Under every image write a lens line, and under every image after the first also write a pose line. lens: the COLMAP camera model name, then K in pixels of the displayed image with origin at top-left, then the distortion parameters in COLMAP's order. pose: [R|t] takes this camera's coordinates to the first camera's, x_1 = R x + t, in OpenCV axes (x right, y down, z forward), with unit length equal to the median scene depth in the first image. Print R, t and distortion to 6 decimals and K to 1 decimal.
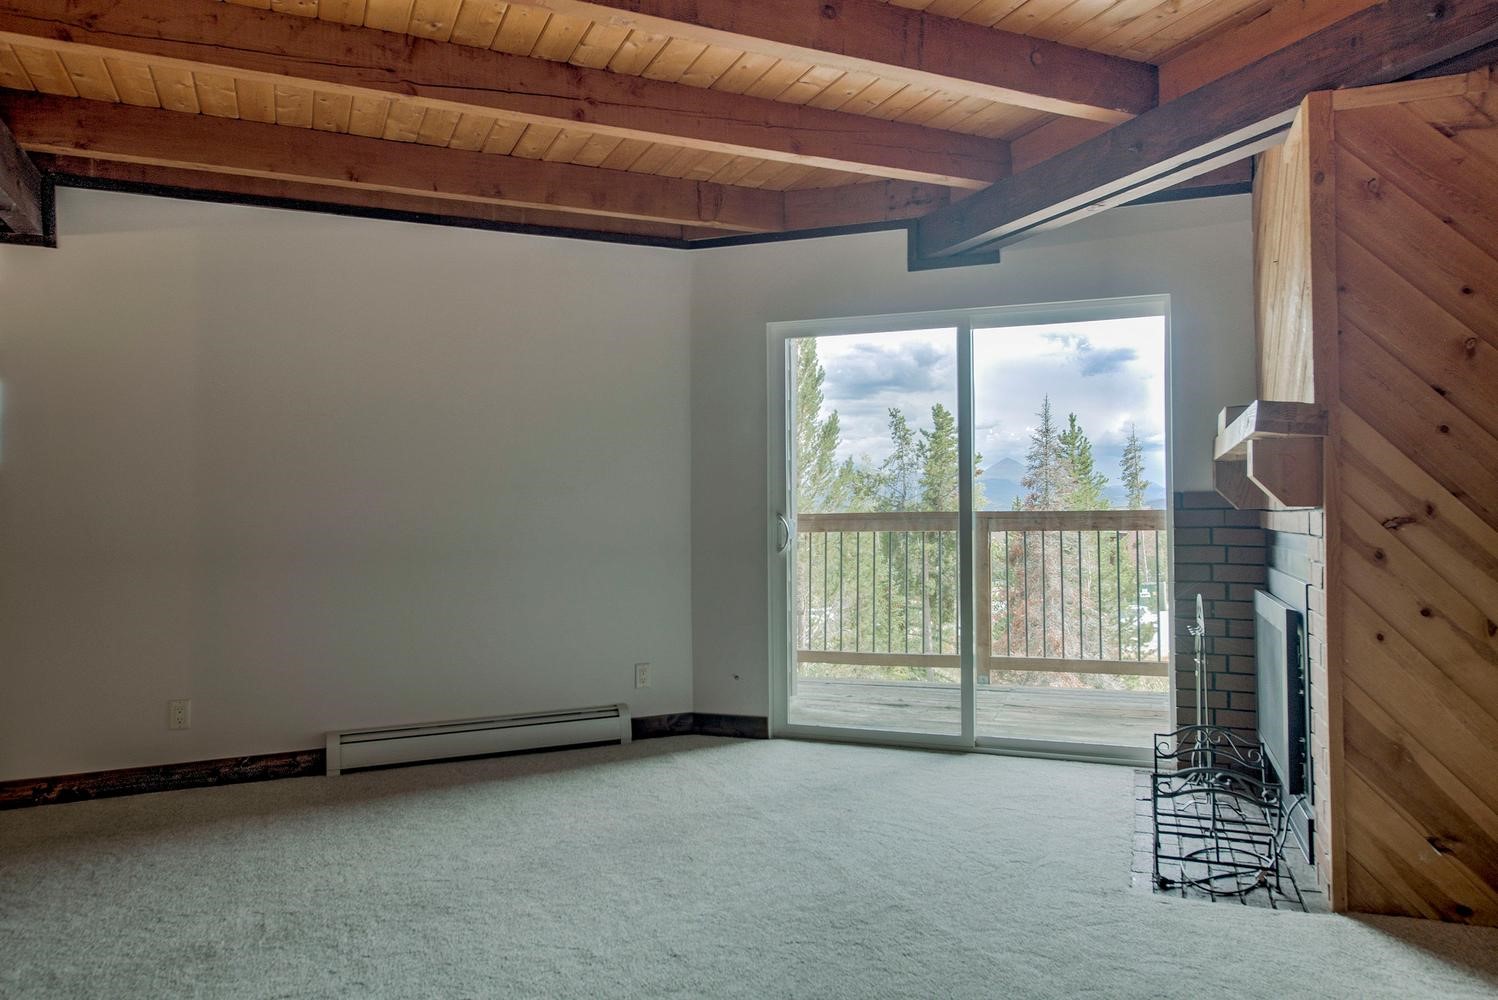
lens RADIAL K [[996.0, 0, 758.2], [0, 996.0, 493.6], [0, 0, 1]] dist [-0.002396, 0.006373]
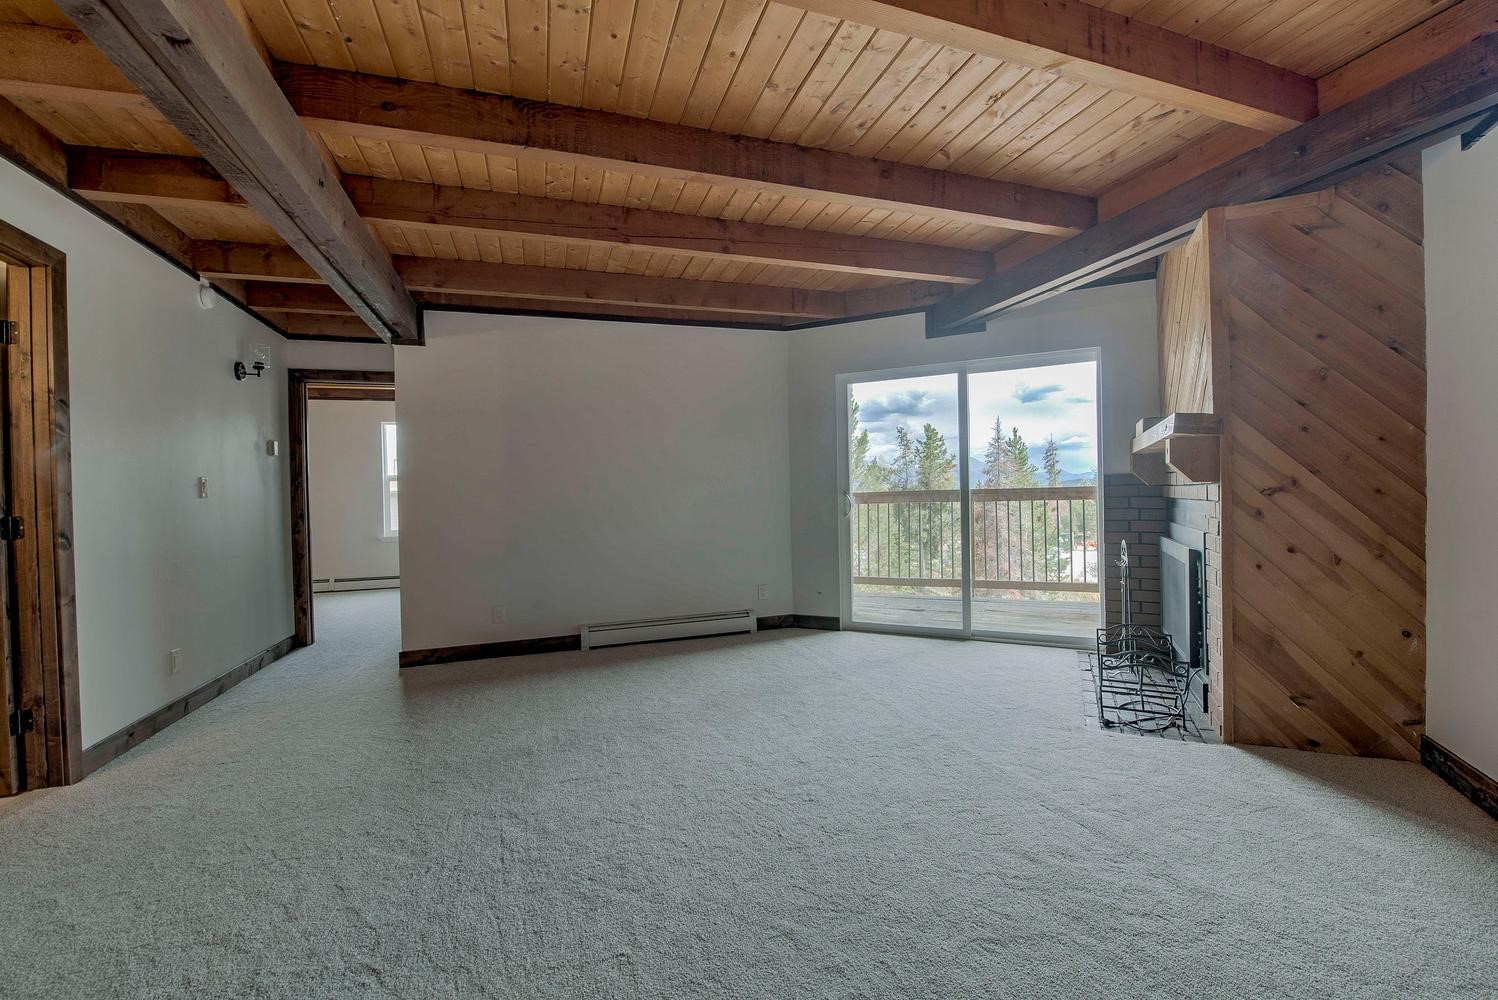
lens RADIAL K [[602.5, 0, 753.8], [0, 602.5, 498.8], [0, 0, 1]] dist [-0.015338, -0.002572]
pose [[0.994890, -0.015095, -0.099829, -0.035393], [0.017874, 0.999476, 0.027002, 0.001371], [0.099369, -0.028648, 0.994638, 0.013053]]
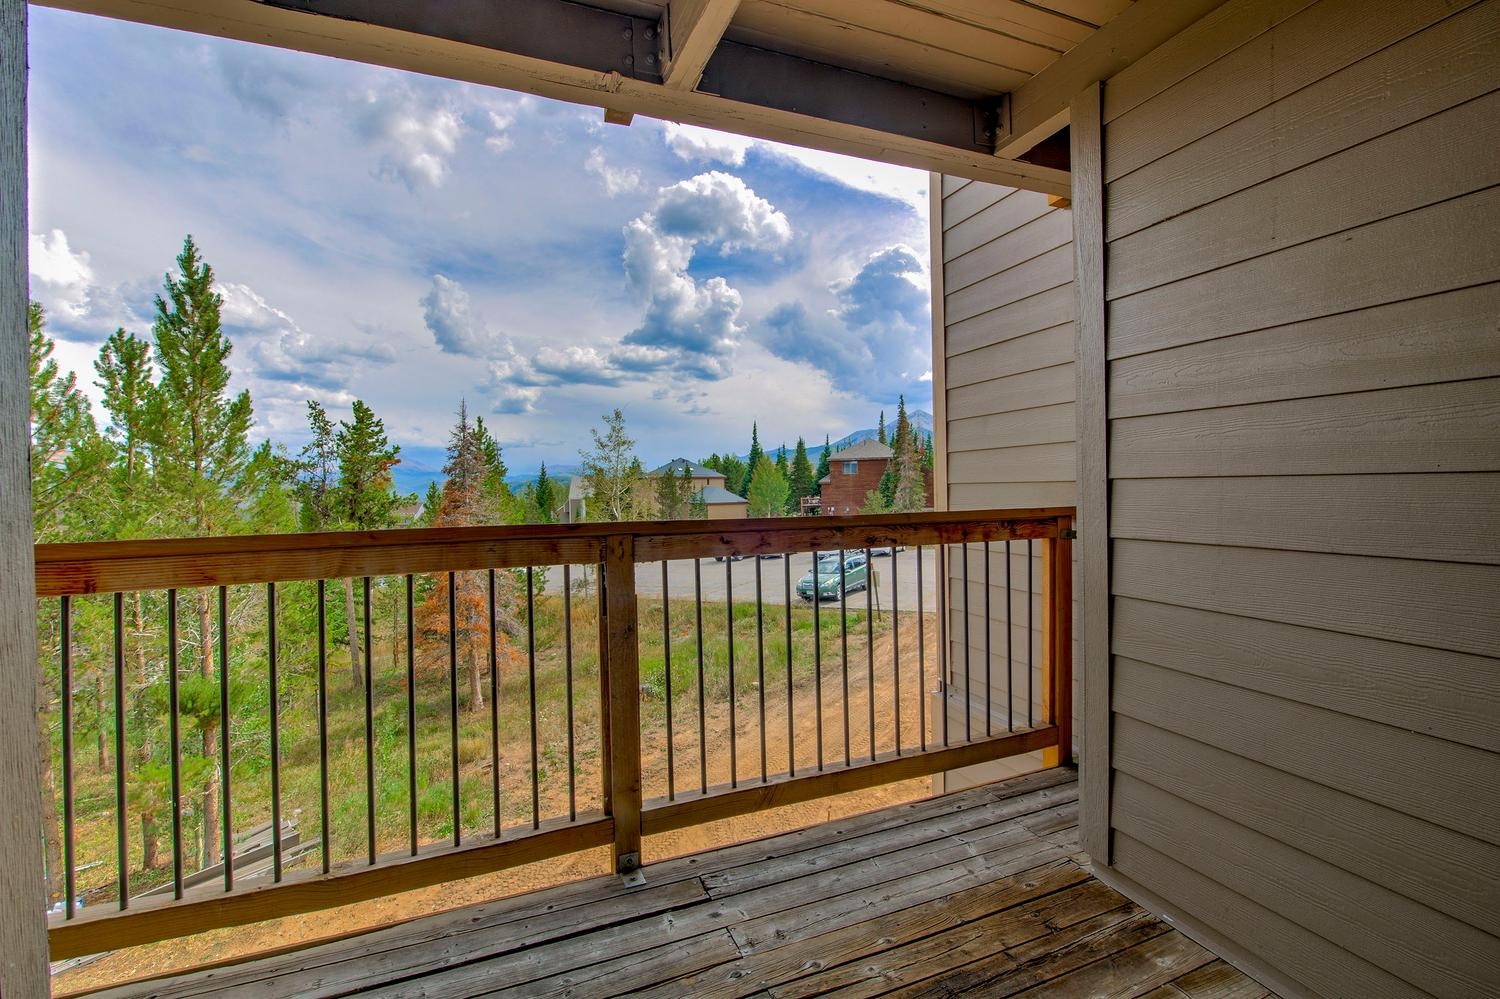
lens RADIAL K [[644.6, 0, 753.3], [0, 644.6, 499.2], [0, 0, 1]] dist [-0.017474, -0.000043]
pose [[0.733716, -0.015243, 0.679286, 0.095882], [-0.006547, 0.999543, 0.029501, -0.006385], [-0.679425, -0.026093, 0.733281, 1.237633]]
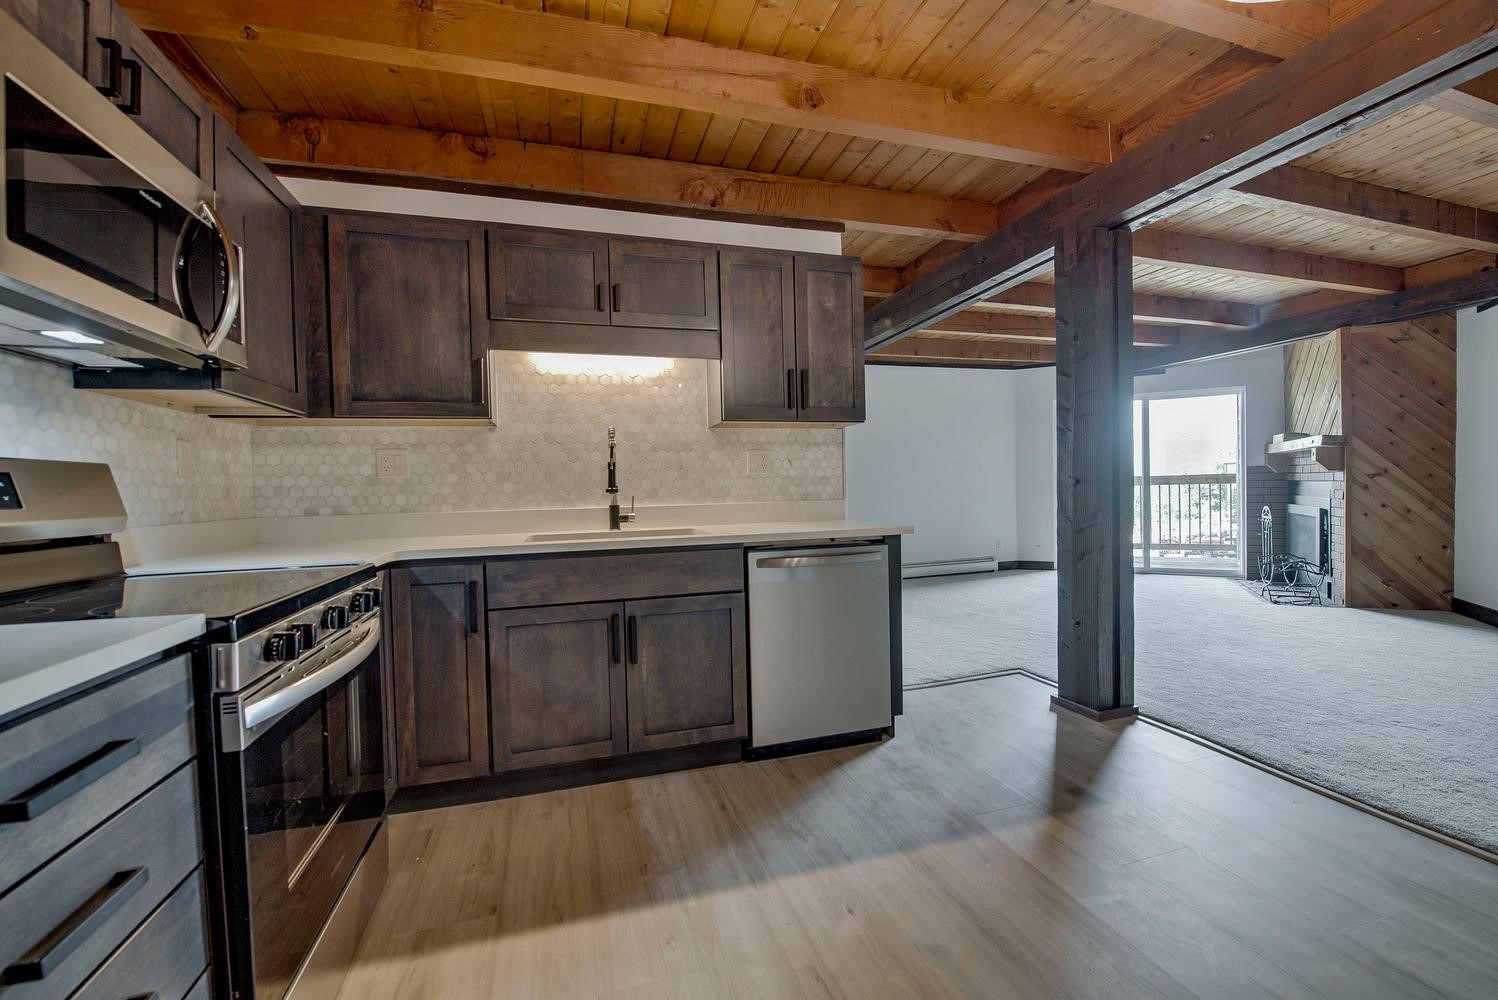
lens RADIAL K [[602.5, 0, 744.0], [0, 602.5, 500.4], [0, 0, 1]] dist [-0.015338, -0.002572]
pose [[0.991835, -0.016173, -0.126497, -0.648947], [0.021866, 0.998803, 0.043744, -0.009262], [0.125638, -0.046153, 0.991002, -0.634999]]
